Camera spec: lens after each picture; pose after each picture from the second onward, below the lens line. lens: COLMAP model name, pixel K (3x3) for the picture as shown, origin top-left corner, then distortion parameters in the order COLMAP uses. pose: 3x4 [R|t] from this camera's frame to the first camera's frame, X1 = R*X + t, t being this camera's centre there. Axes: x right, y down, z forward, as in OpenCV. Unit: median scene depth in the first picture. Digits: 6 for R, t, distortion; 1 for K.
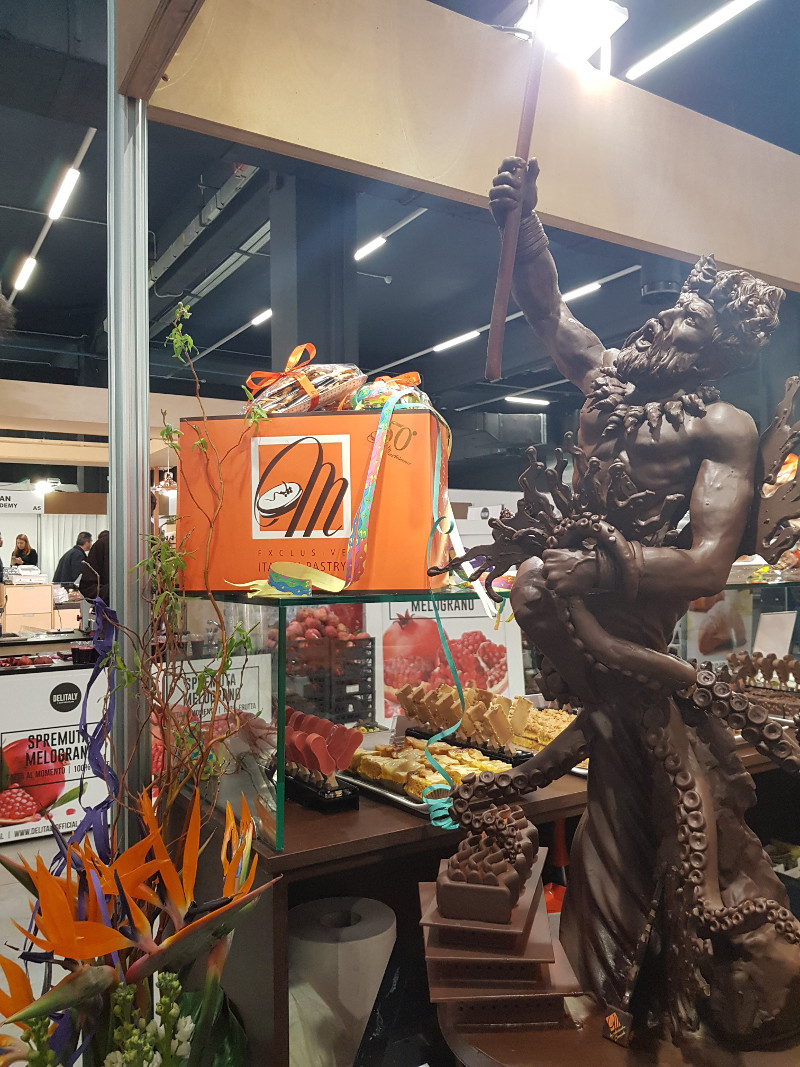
lens RADIAL K [[822.8, 0, 400.0], [0, 822.8, 533.5], [0, 0, 1]] dist [-0.002551, -0.000340]
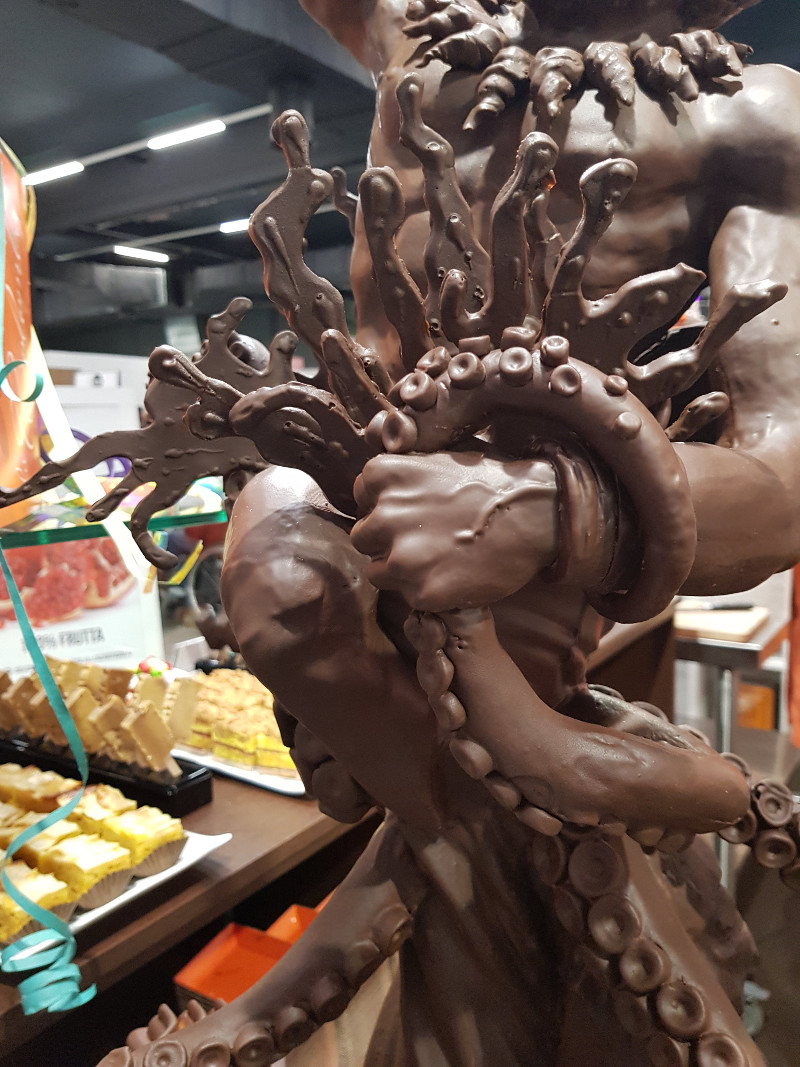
lens RADIAL K [[853.7, 0, 404.1], [0, 853.7, 514.4], [0, 0, 1]] dist [0.126333, -0.287614]
pose [[0.904271, -0.049592, 0.424068, 0.054106], [-0.003783, 0.992262, 0.124107, 0.001805], [-0.426942, -0.113831, 0.897086, 0.673346]]
